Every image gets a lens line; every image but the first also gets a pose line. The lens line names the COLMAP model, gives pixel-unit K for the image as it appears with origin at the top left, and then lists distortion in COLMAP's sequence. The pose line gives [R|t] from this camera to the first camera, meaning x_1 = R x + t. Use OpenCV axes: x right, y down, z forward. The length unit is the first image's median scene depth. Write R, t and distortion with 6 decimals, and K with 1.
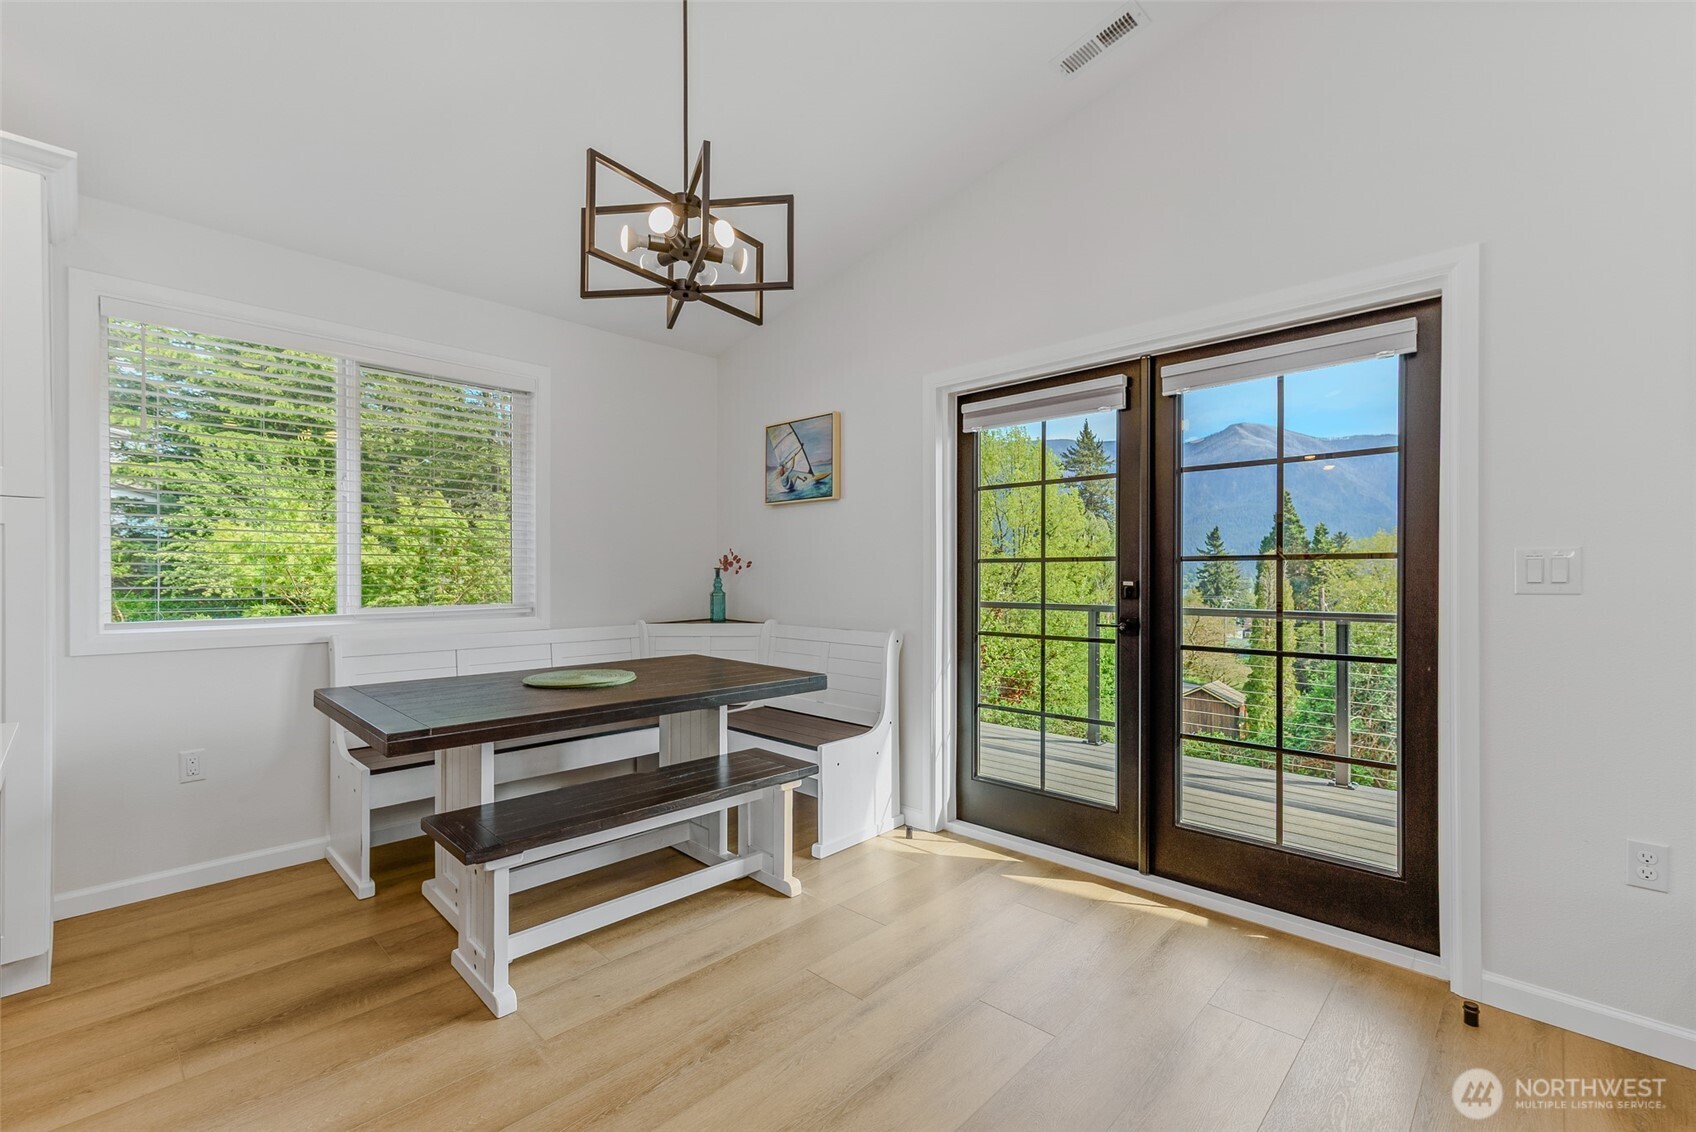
lens RADIAL K [[733.2, 0, 851.5], [0, 733.2, 575.2], [0, 0, 1]] dist [0.008744, 0.000842]
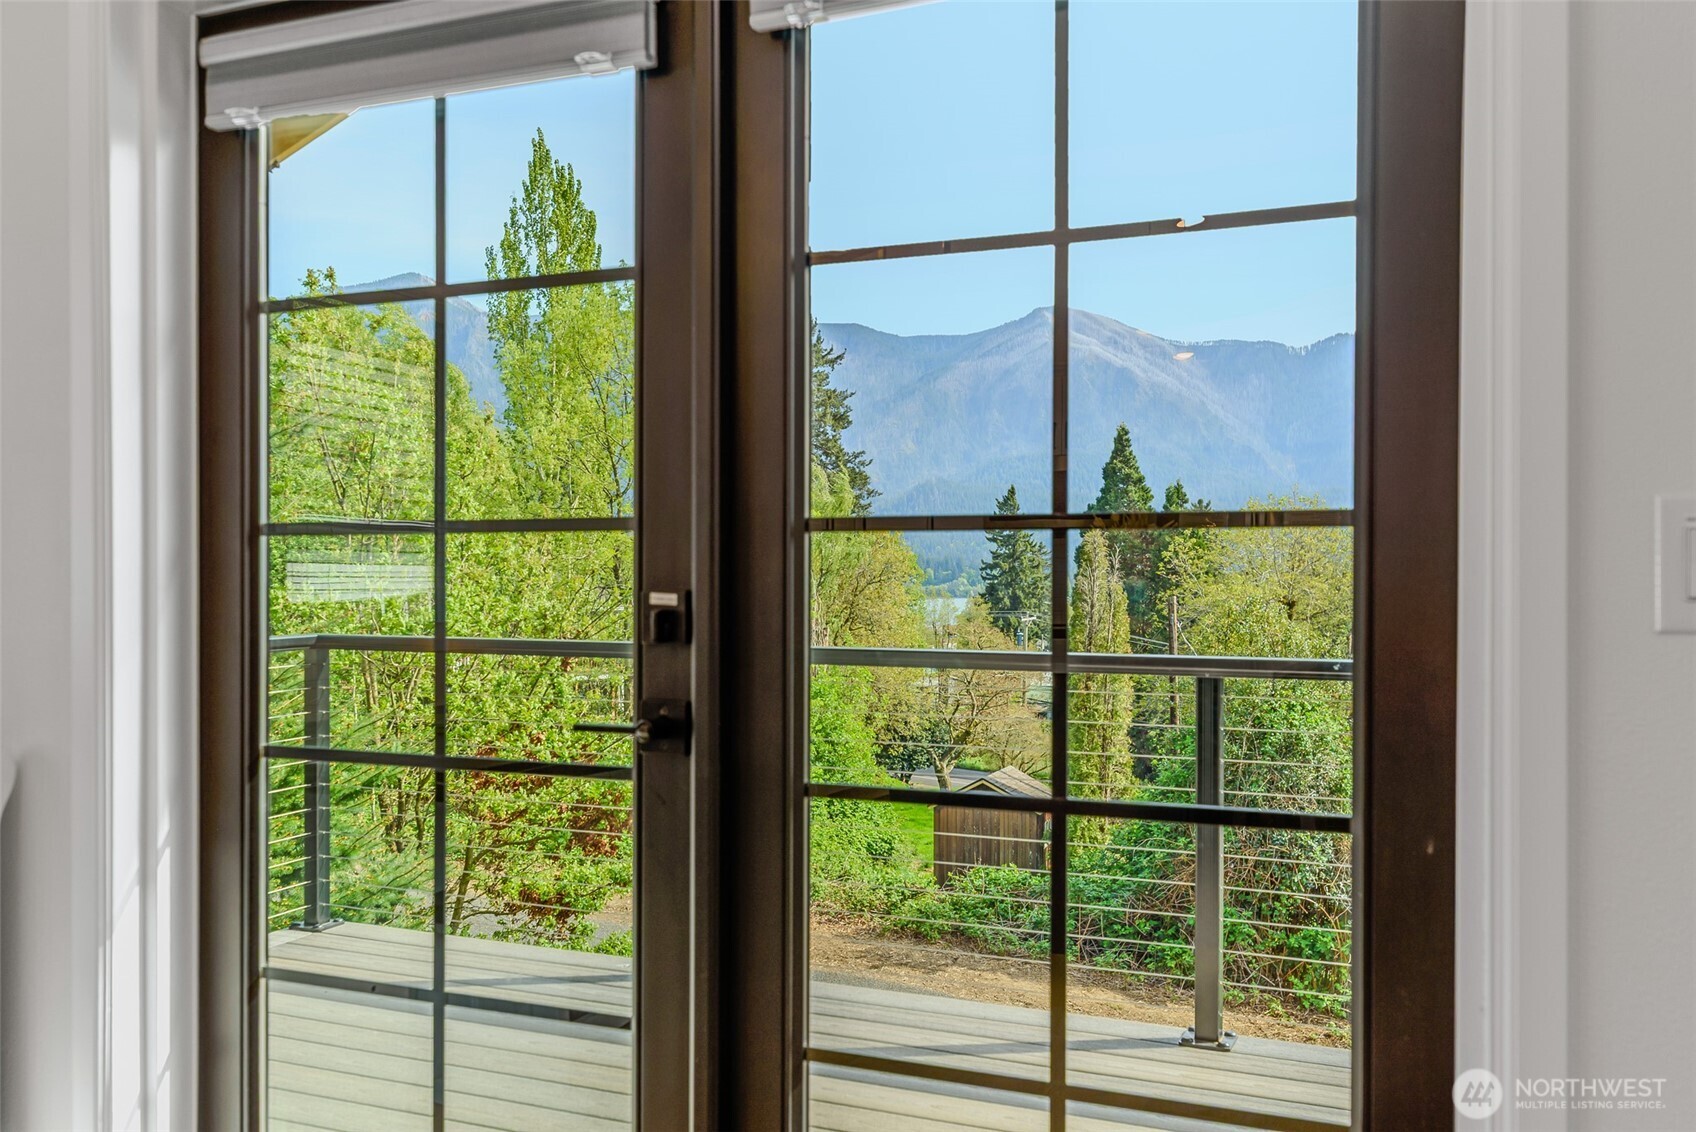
lens RADIAL K [[1441.4, 0, 852.3], [0, 1441.4, 572.1], [0, 0, 1]] dist [0.019529, 0.011936]
pose [[0.939492, 0.002603, 0.342562, 0.228047], [-0.002623, 0.999996, -0.000404, -0.000625], [-0.342562, -0.000519, 0.939495, 0.351544]]
